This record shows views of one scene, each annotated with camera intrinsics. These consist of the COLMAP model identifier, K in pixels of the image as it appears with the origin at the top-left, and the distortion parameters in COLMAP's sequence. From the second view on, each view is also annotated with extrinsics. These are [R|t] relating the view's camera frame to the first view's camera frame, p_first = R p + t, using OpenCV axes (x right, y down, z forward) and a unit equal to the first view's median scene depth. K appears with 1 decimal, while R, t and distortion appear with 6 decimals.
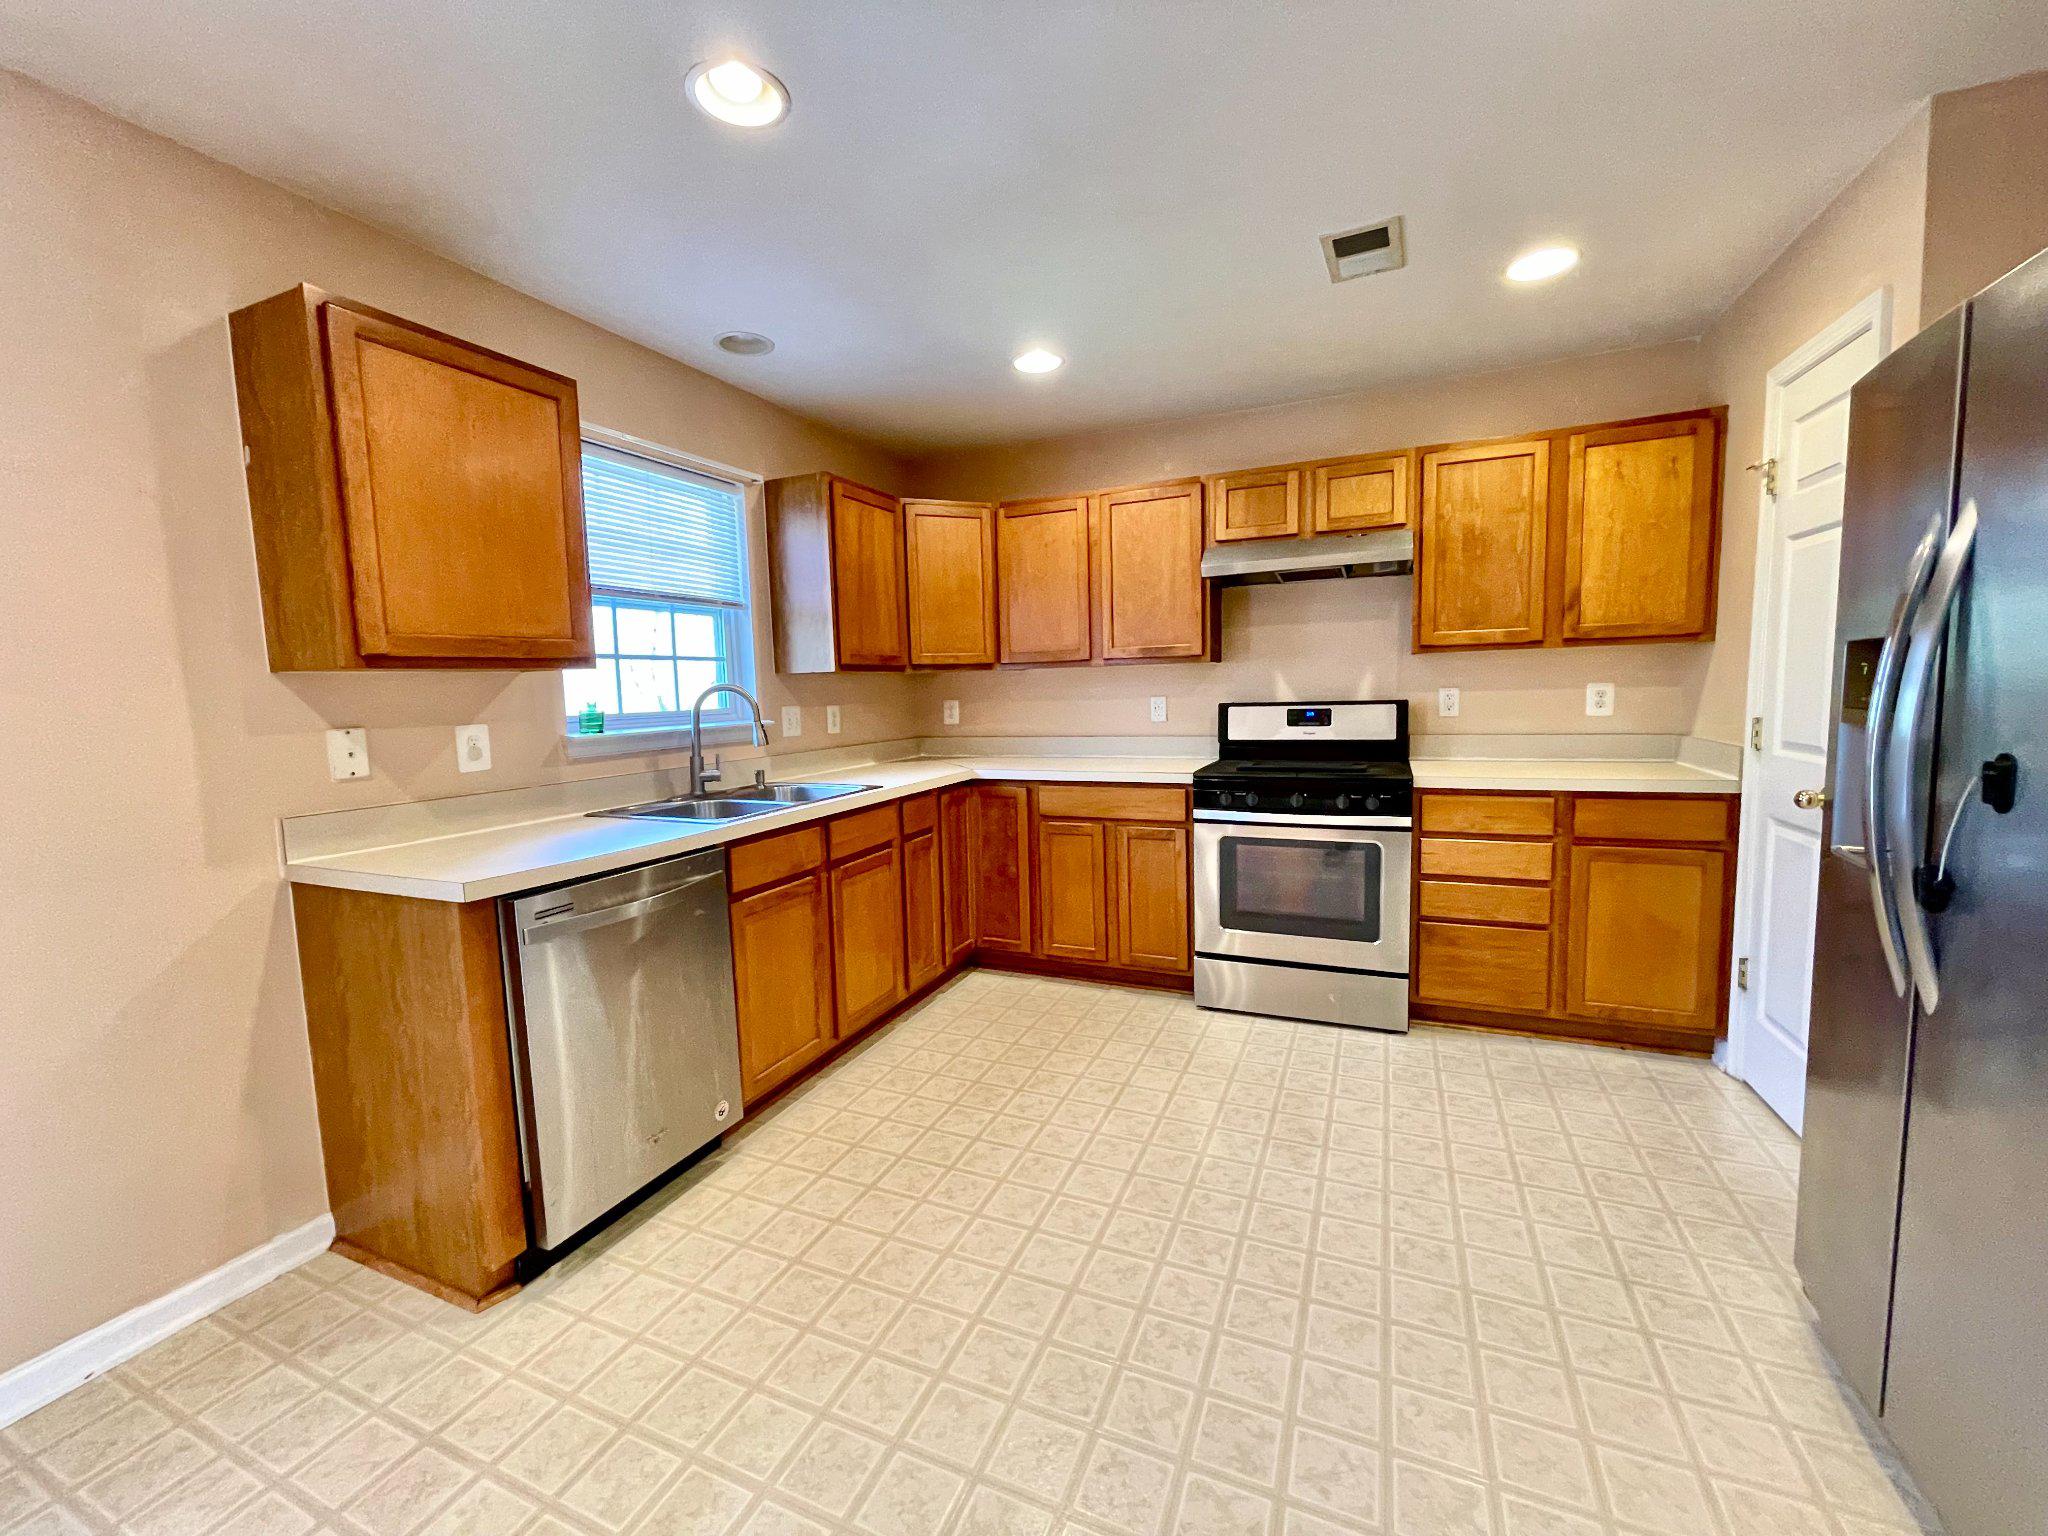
lens RADIAL K [[821.6, 0, 1017.0], [0, 821.6, 765.6], [0, 0, 1]] dist [-0.001381, -0.000462]
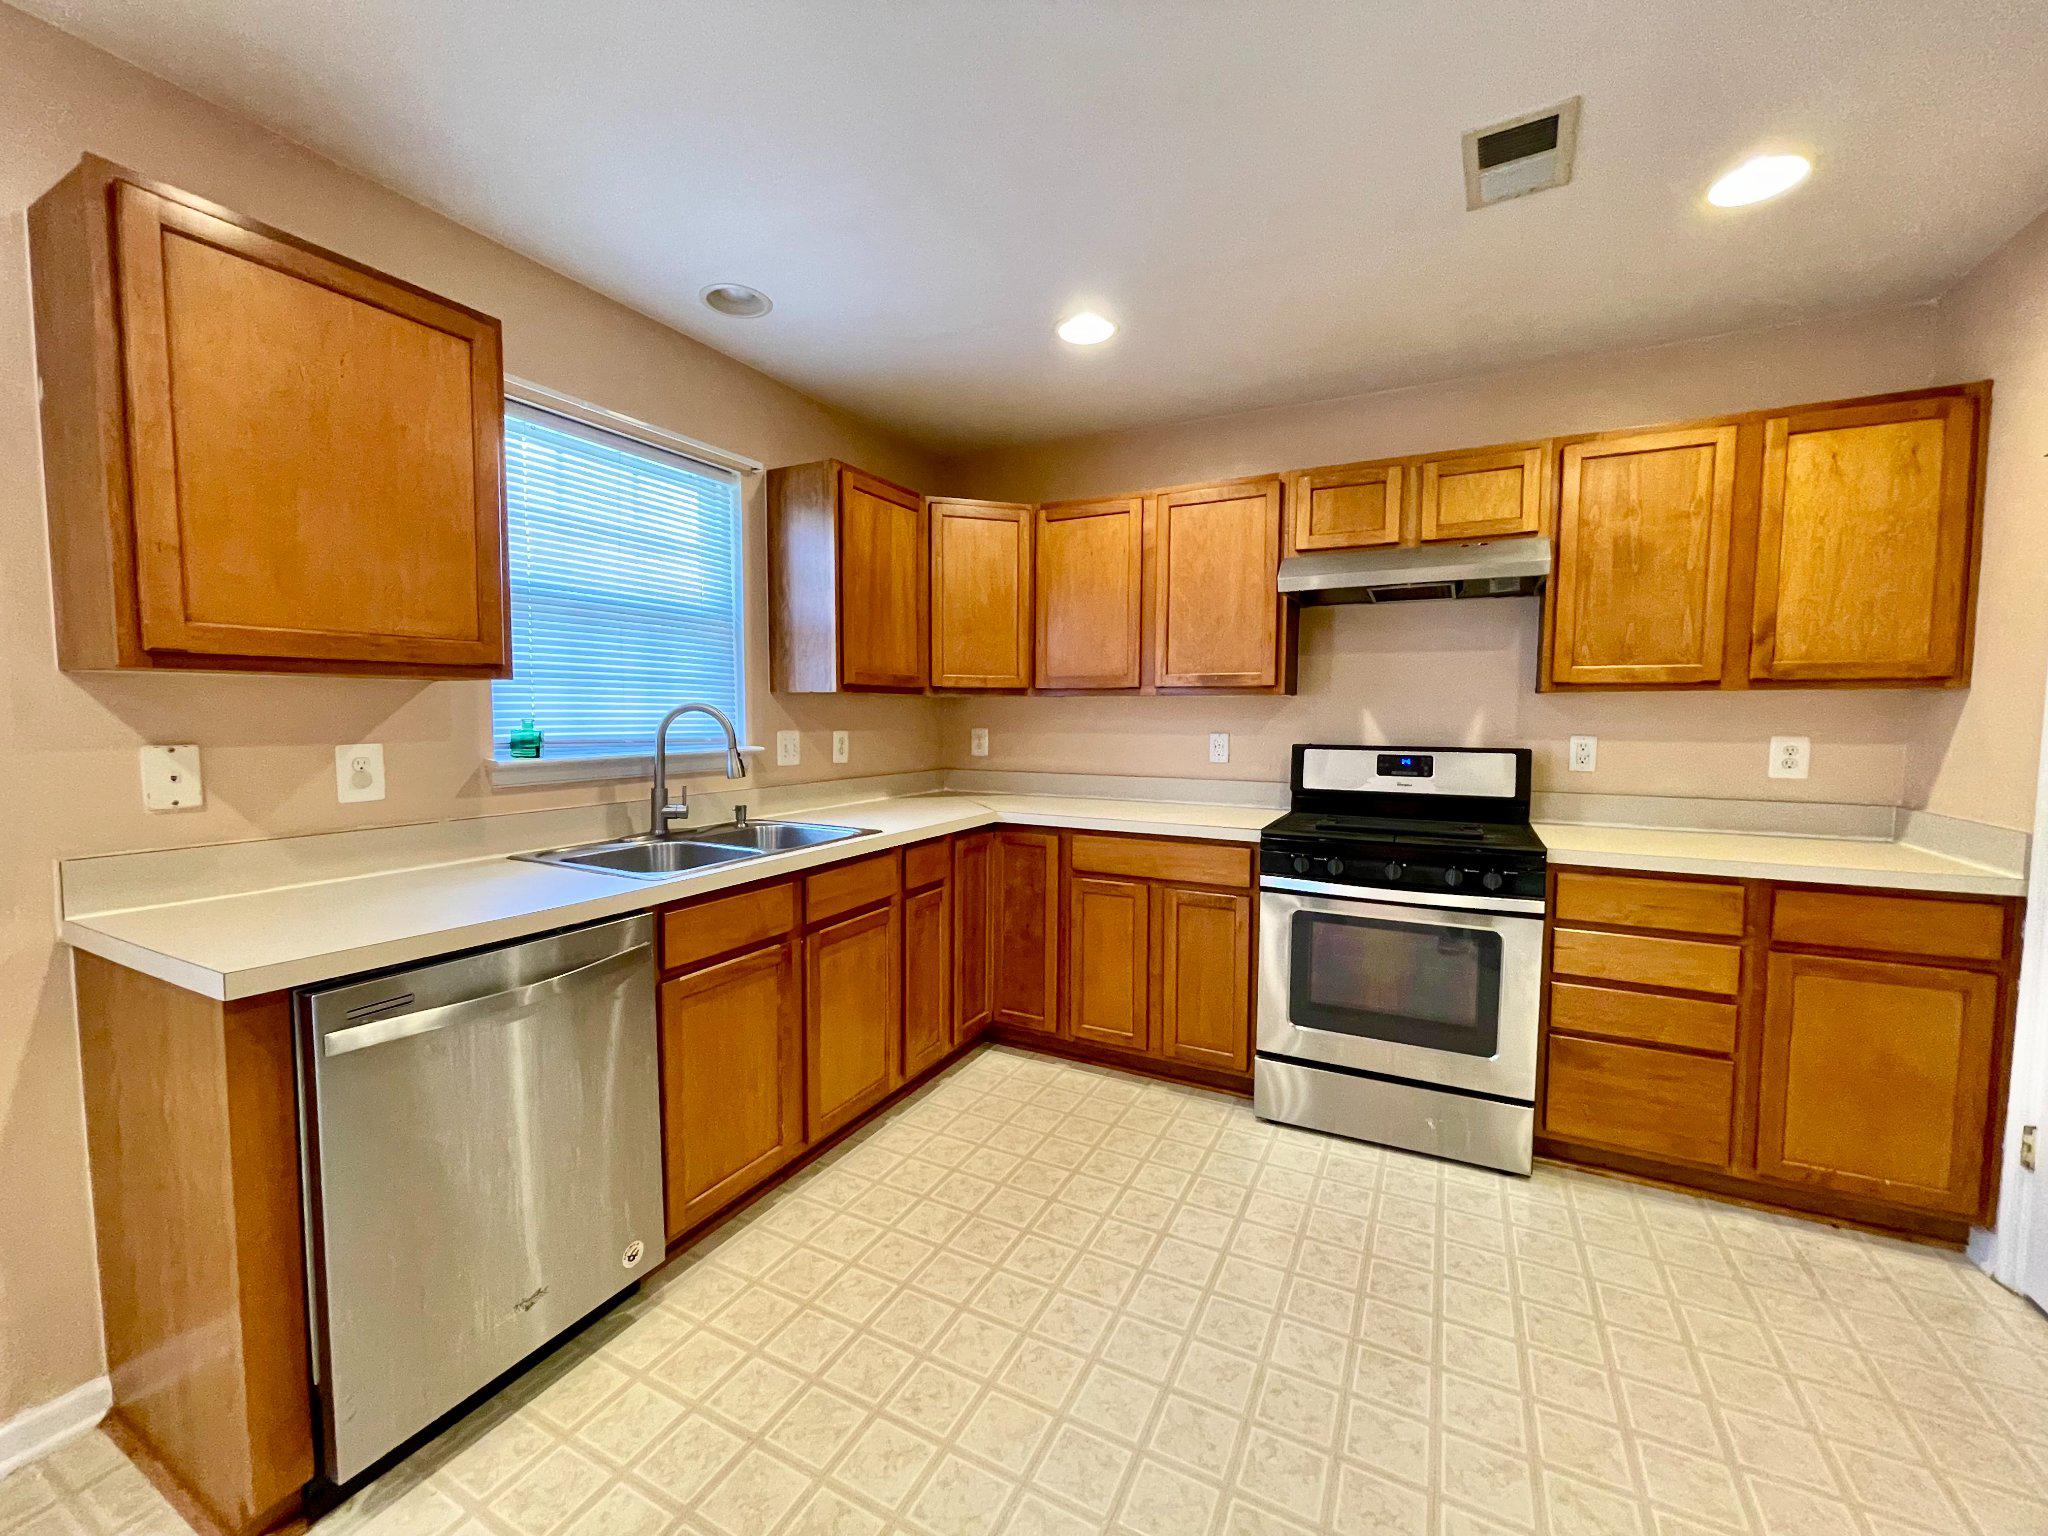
lens RADIAL K [[821.6, 0, 1017.1], [0, 821.6, 767.0], [0, 0, 1]] dist [-0.001381, -0.000462]
pose [[0.997266, 0.036883, -0.064040, 0.025264], [-0.038778, 0.998838, -0.028600, -0.022139], [0.062910, 0.031005, 0.997537, 0.183632]]
